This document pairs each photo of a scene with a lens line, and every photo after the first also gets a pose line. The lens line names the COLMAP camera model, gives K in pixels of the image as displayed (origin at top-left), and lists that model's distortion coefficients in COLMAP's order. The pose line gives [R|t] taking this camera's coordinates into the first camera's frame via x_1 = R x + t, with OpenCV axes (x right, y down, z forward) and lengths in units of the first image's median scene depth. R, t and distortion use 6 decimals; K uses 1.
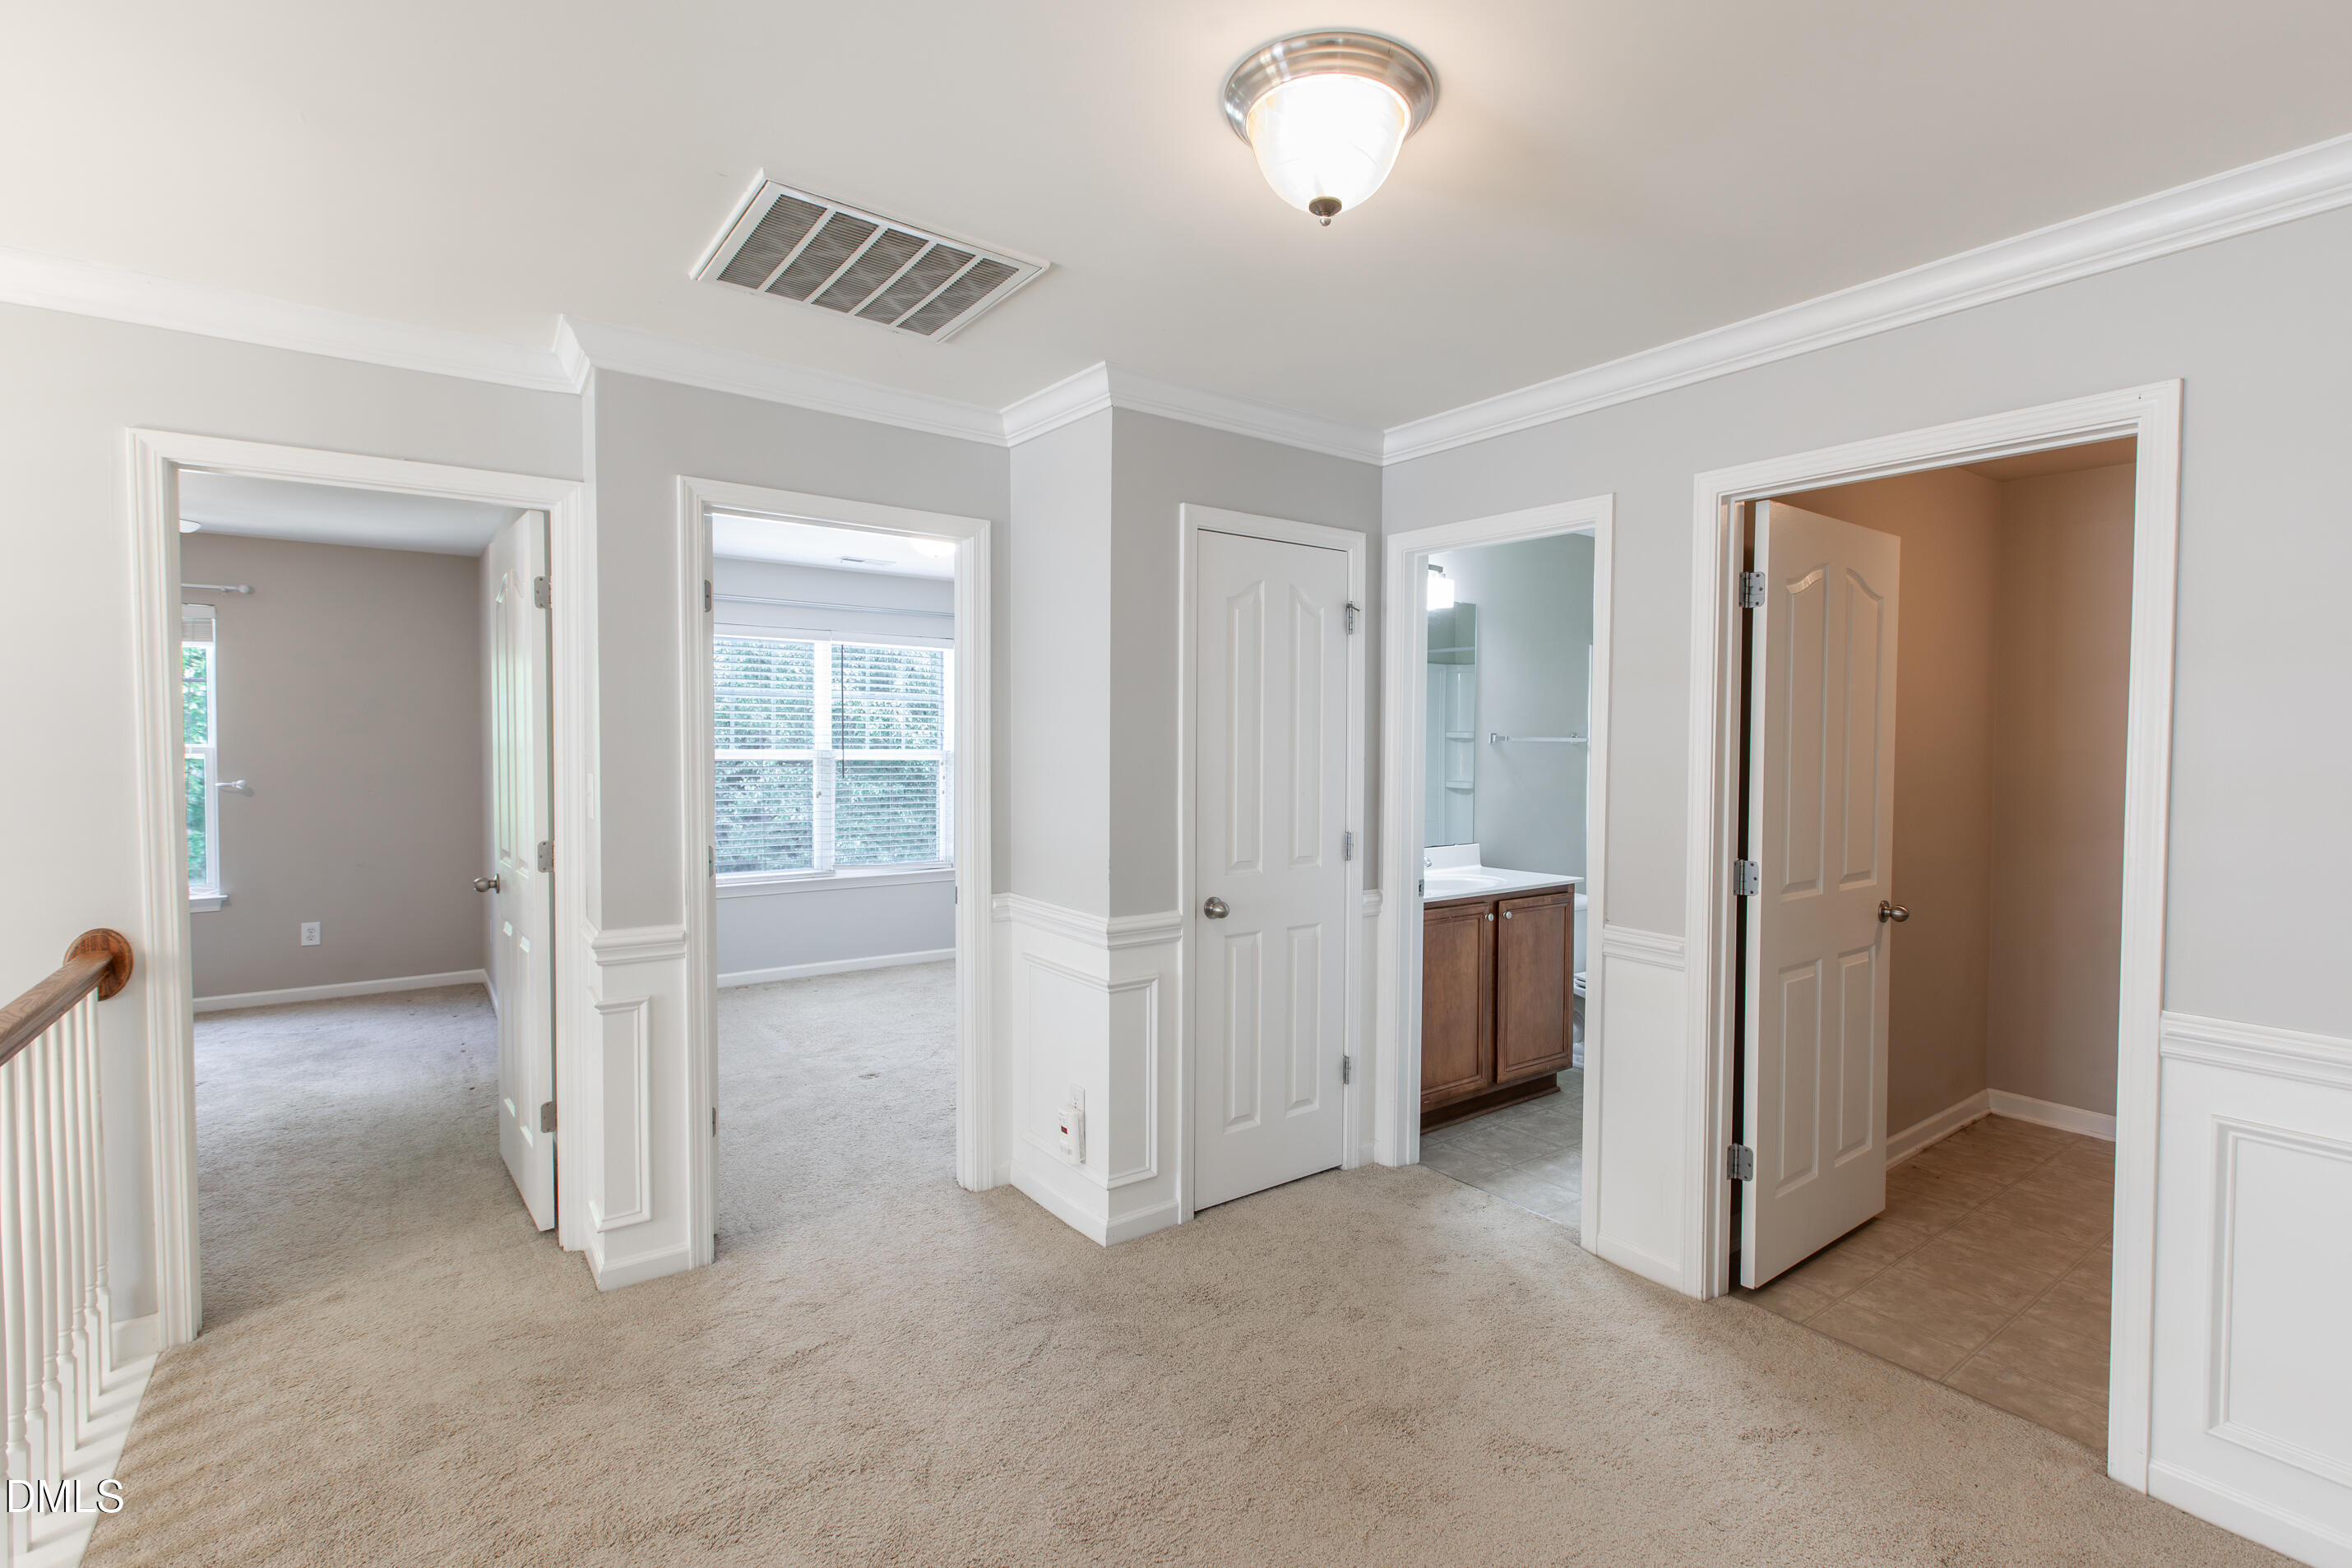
lens RADIAL K [[1085.2, 0, 1167.4], [0, 1085.2, 764.8], [0, 0, 1]] dist [0.012521, -0.002876]
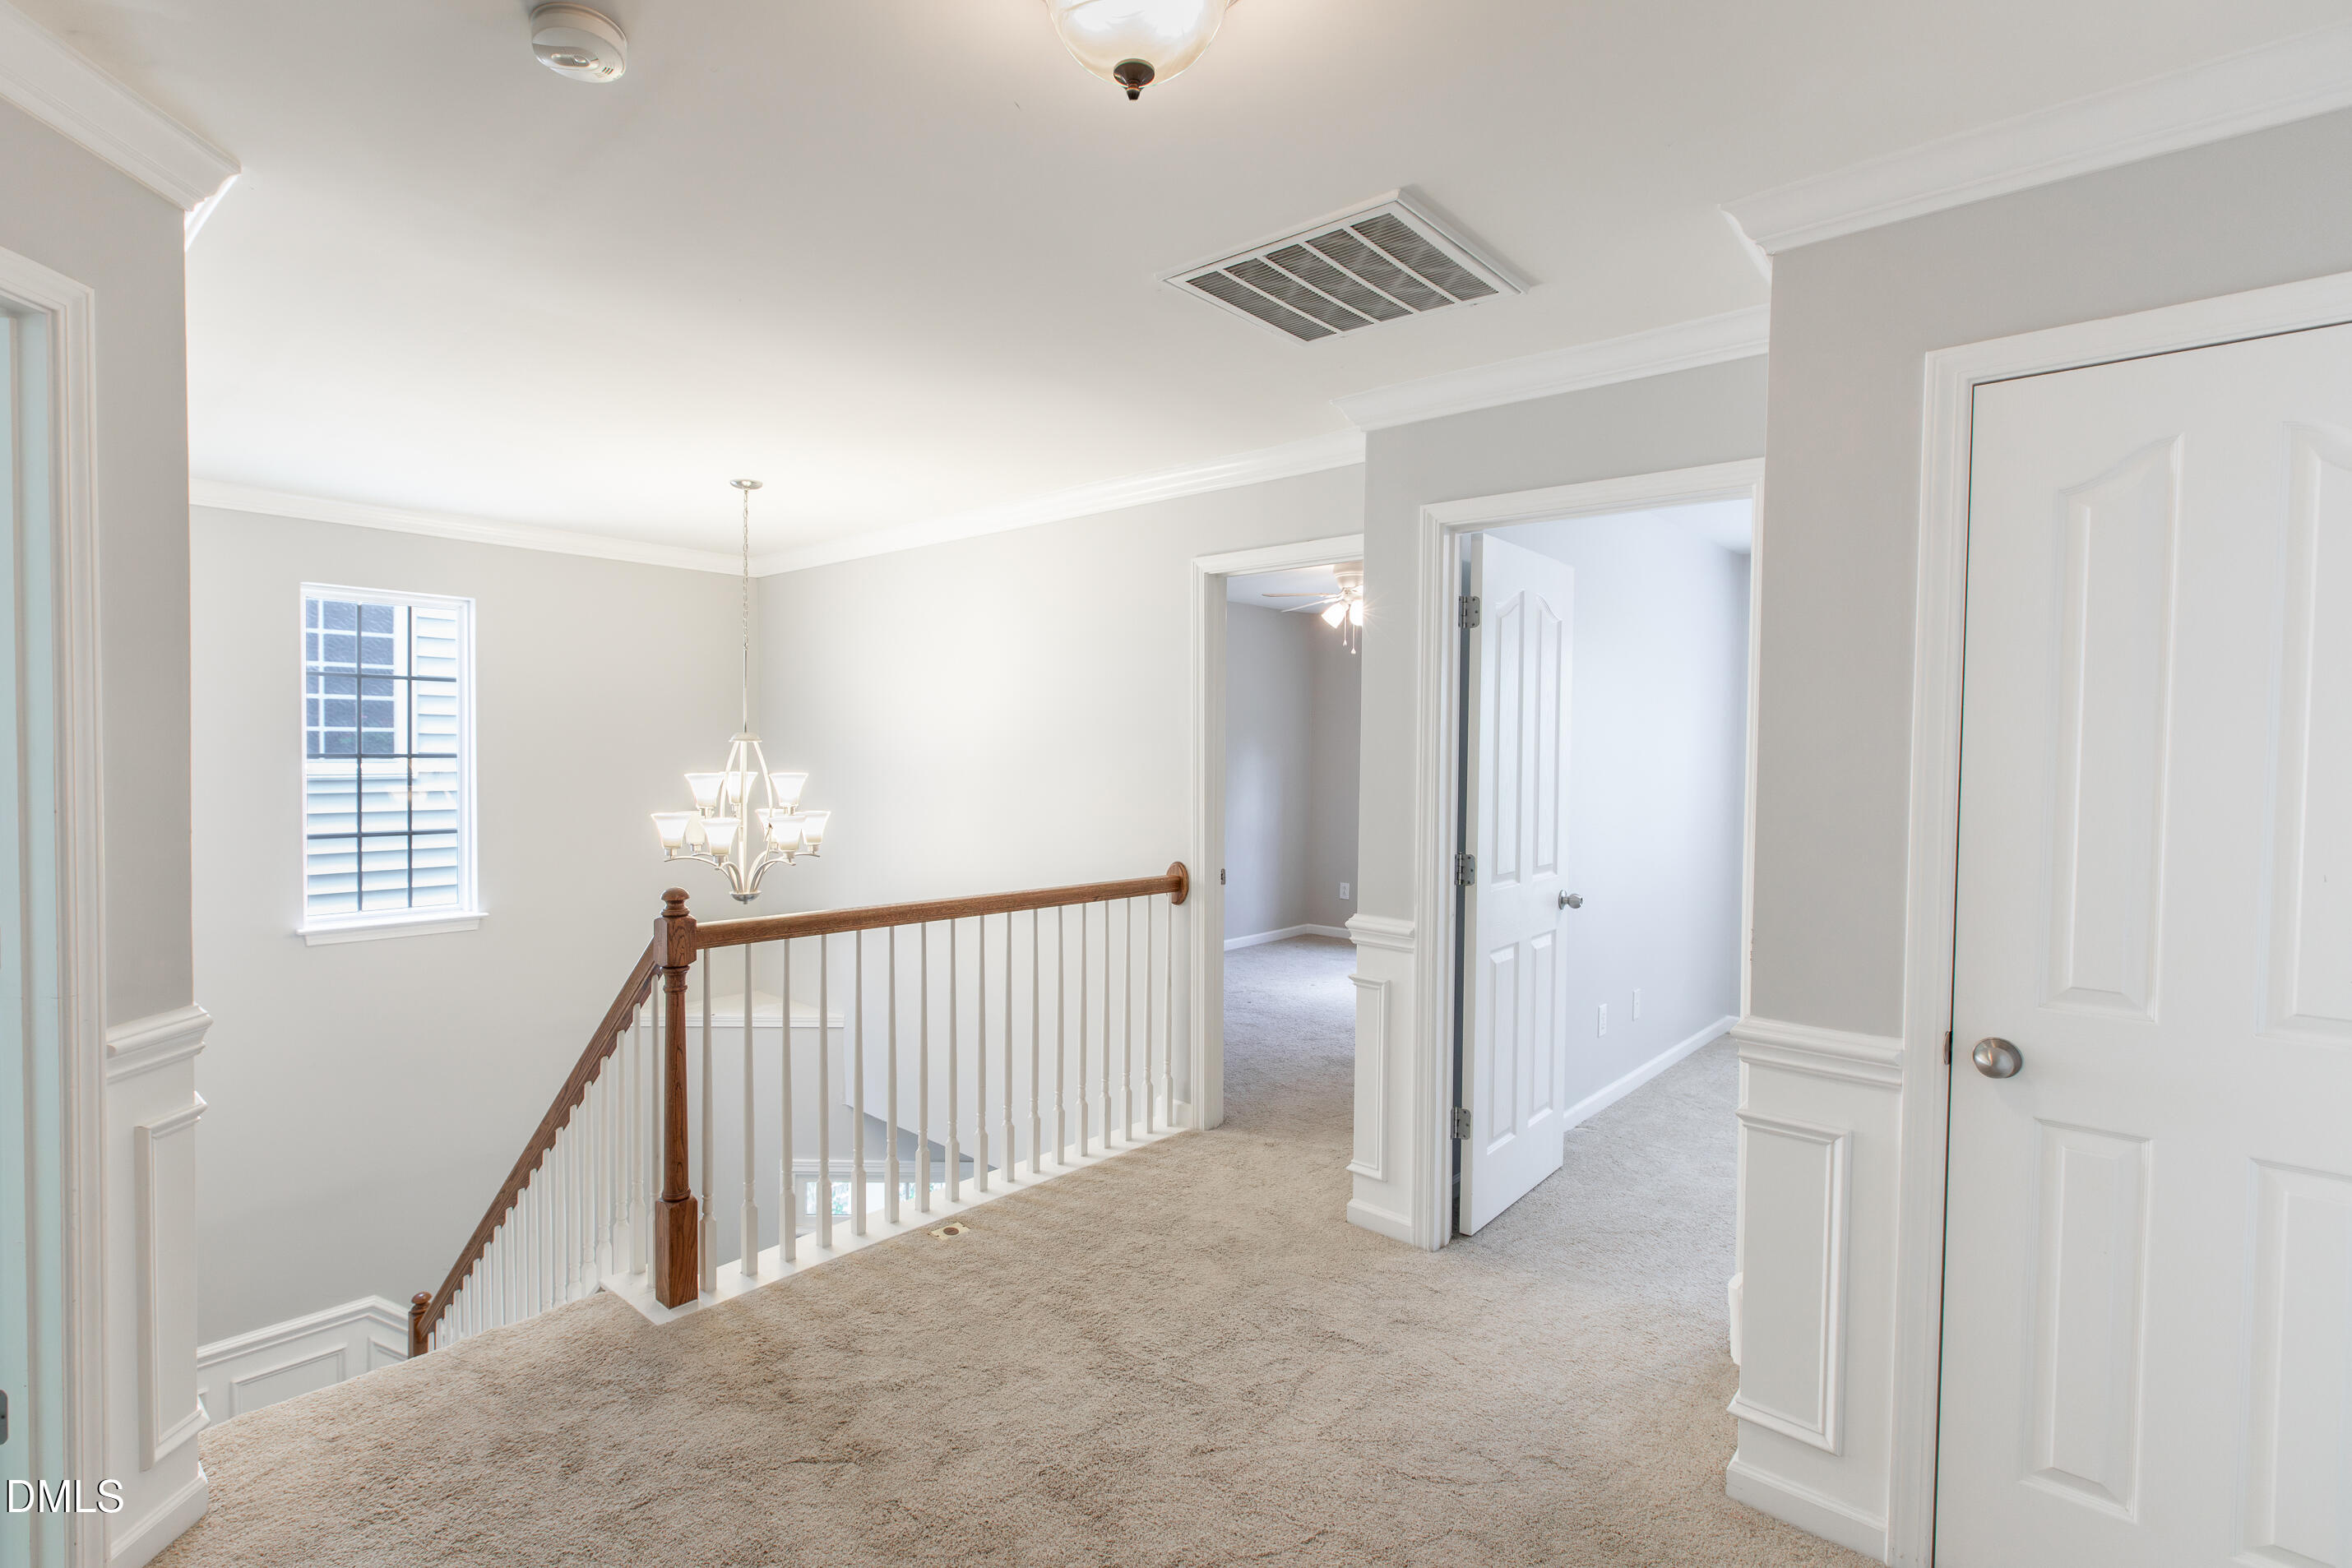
lens RADIAL K [[1085.2, 0, 1111.7], [0, 1085.2, 778.7], [0, 0, 1]] dist [0.012521, -0.002876]
pose [[0.208259, 0.028433, -0.977660, 0.502659], [-0.035591, 0.999136, 0.021477, -0.007370], [0.977426, 0.030323, 0.209091, 0.444948]]
